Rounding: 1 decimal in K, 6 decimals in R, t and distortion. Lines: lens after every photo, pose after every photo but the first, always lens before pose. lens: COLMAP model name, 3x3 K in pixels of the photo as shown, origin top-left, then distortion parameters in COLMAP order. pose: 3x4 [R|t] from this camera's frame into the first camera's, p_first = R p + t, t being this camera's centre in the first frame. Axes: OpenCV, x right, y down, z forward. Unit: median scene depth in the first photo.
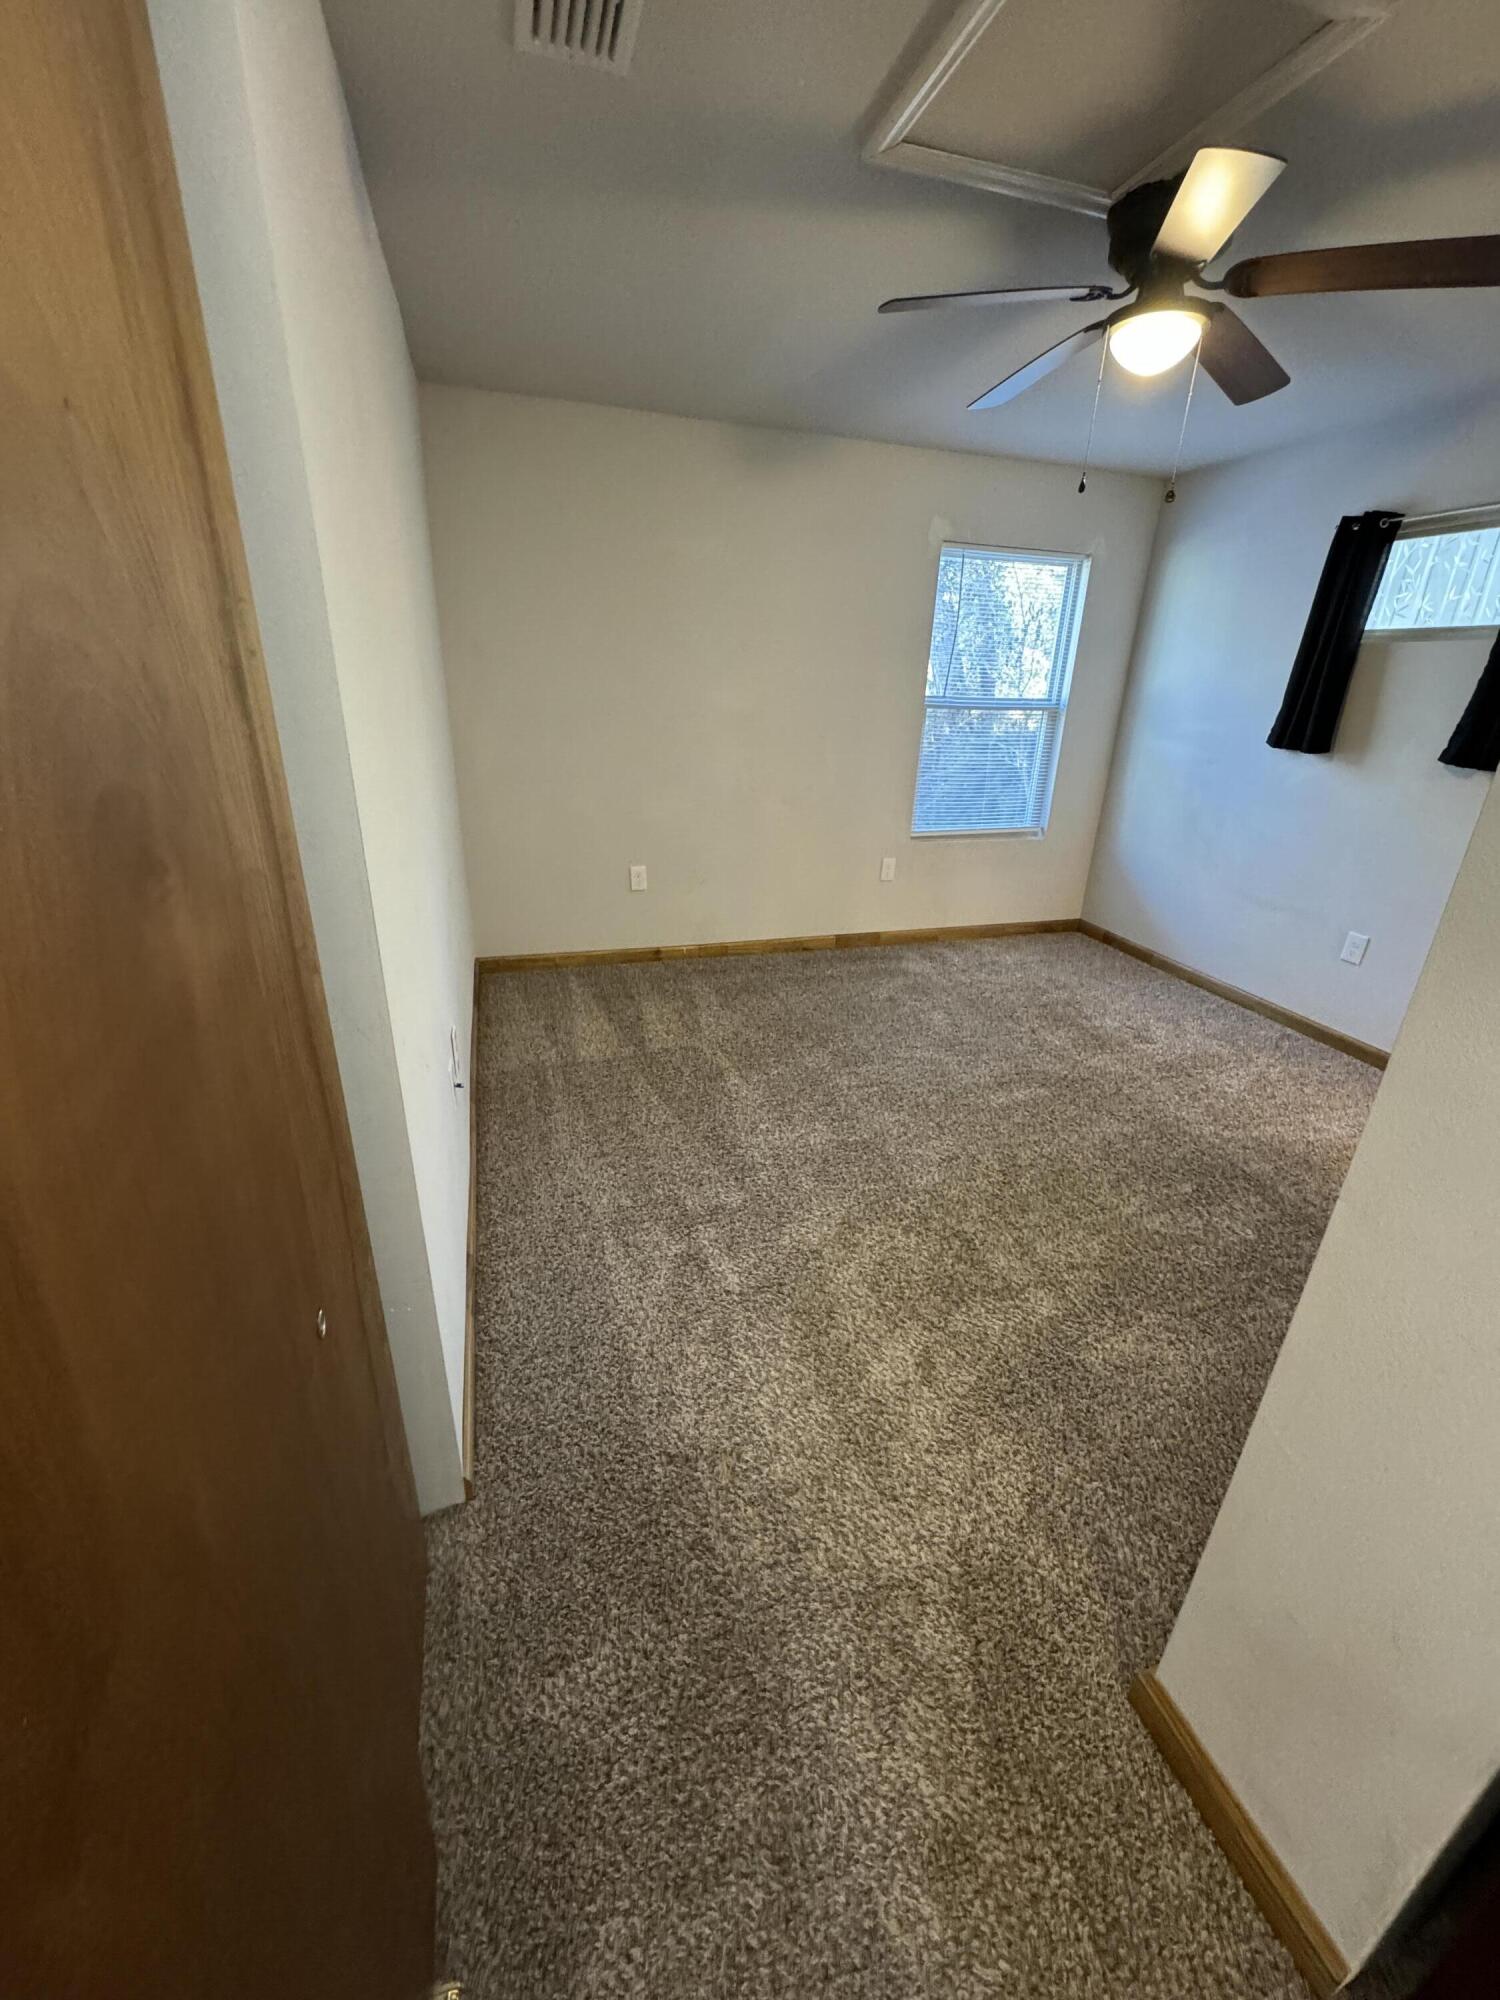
lens RADIAL K [[802.7, 0, 753.4], [0, 802.7, 1005.2], [0, 0, 1]] dist [-0.001044, -0.000066]
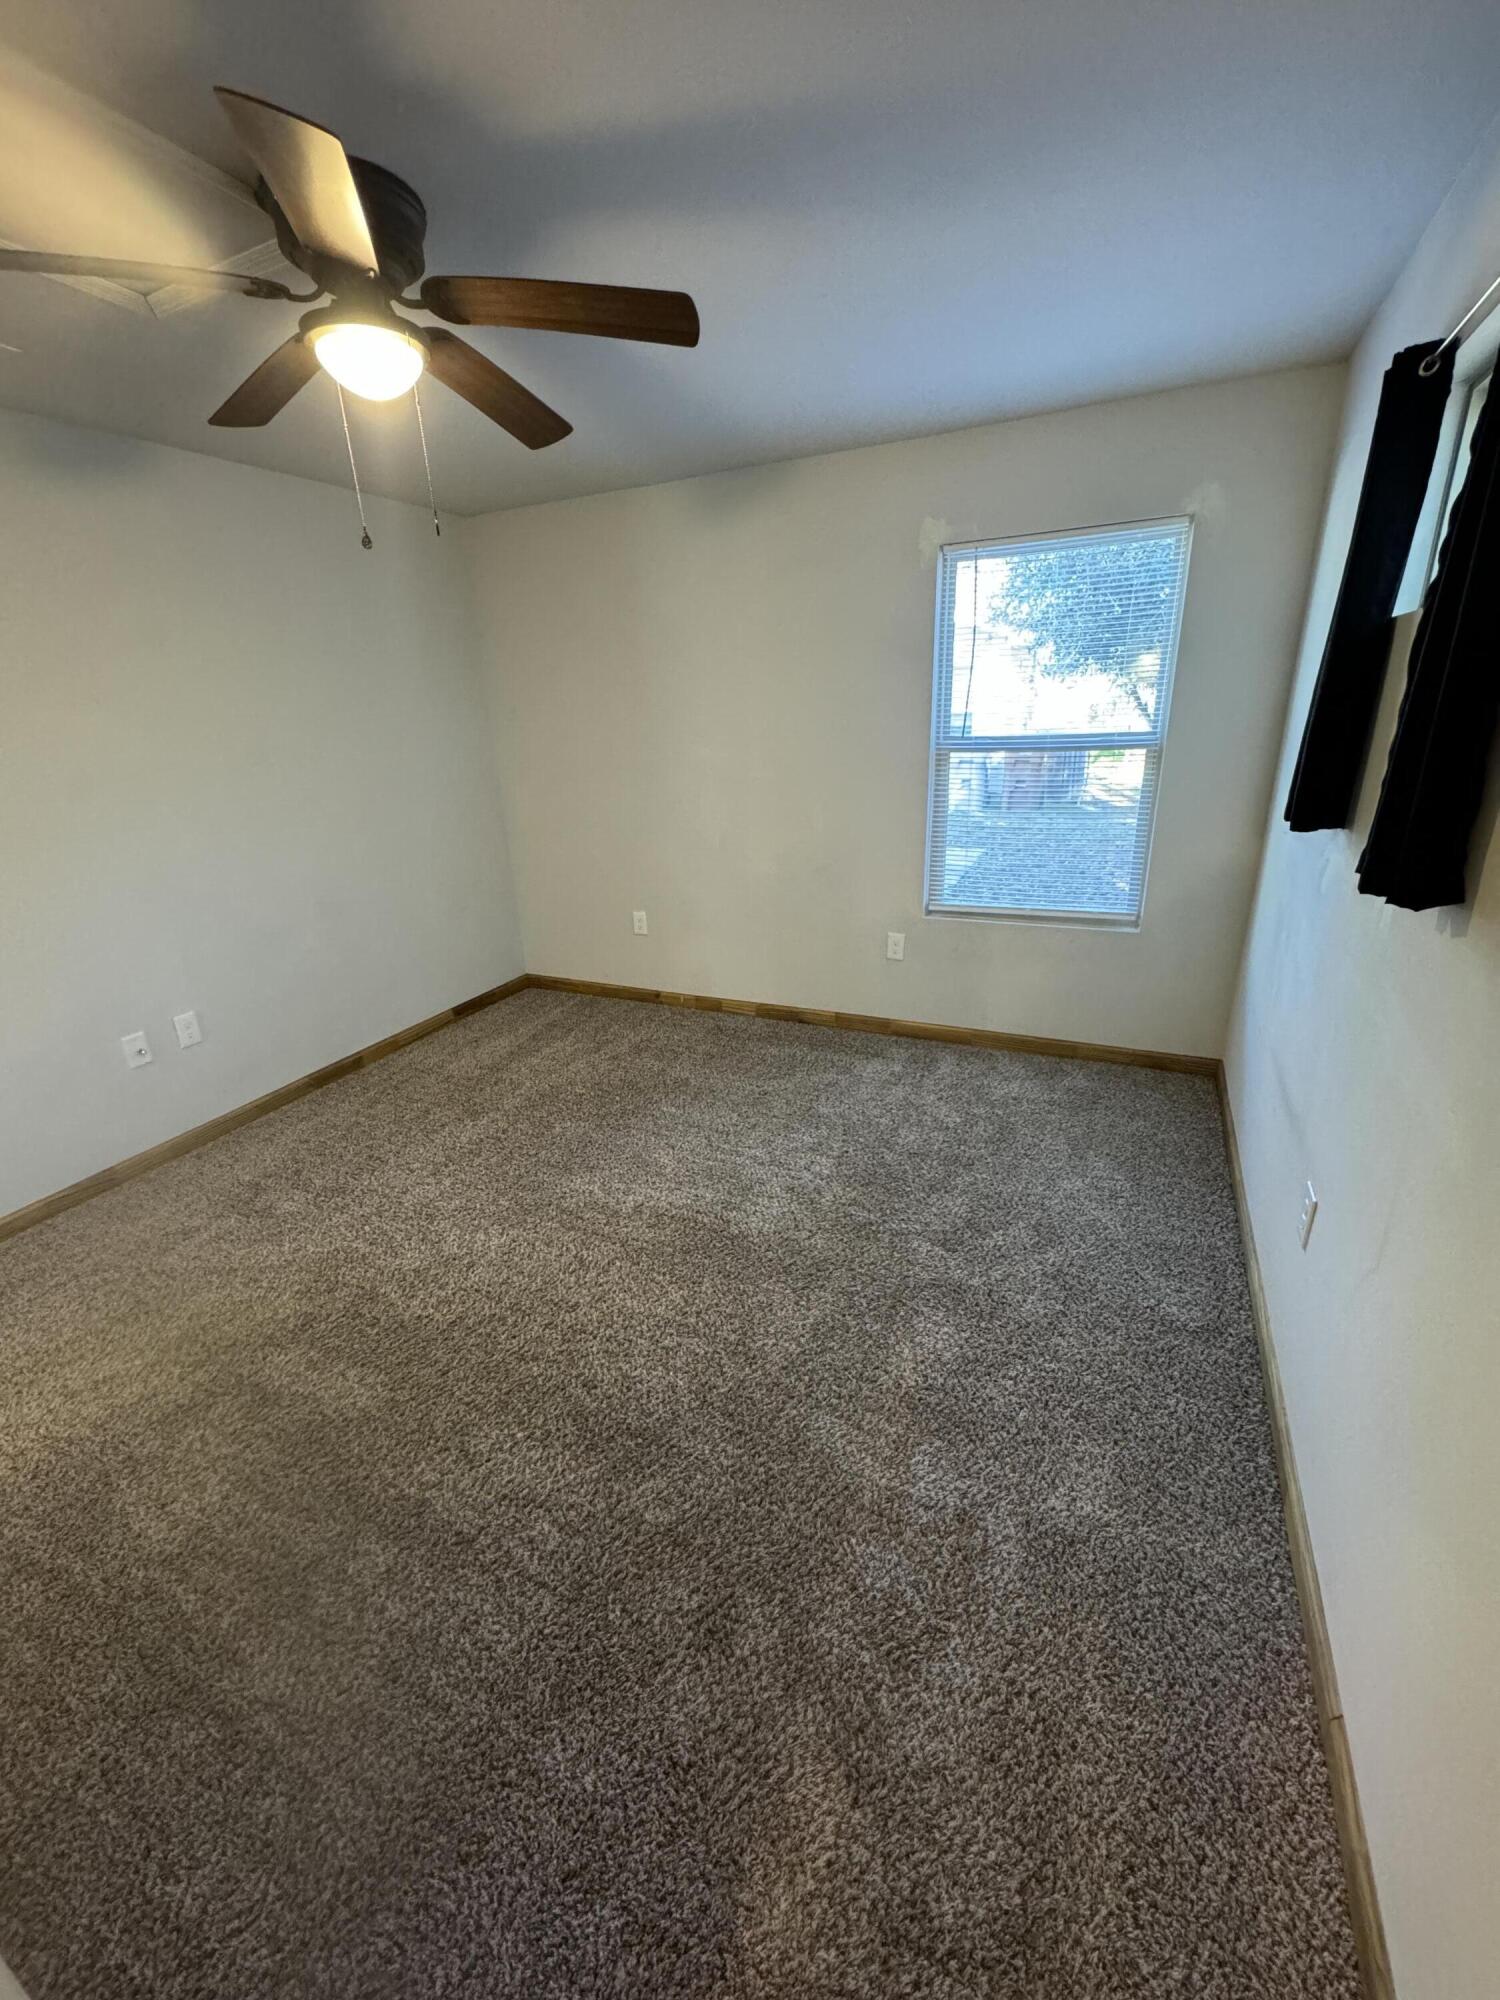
lens RADIAL K [[802.7, 0, 743.2], [0, 802.7, 1001.2], [0, 0, 1]] dist [-0.001044, -0.000066]
pose [[0.727876, 0.177015, -0.662467, 0.663983], [-0.196570, 0.979423, 0.045729, -0.130937], [0.656930, 0.096936, 0.747694, 0.308911]]
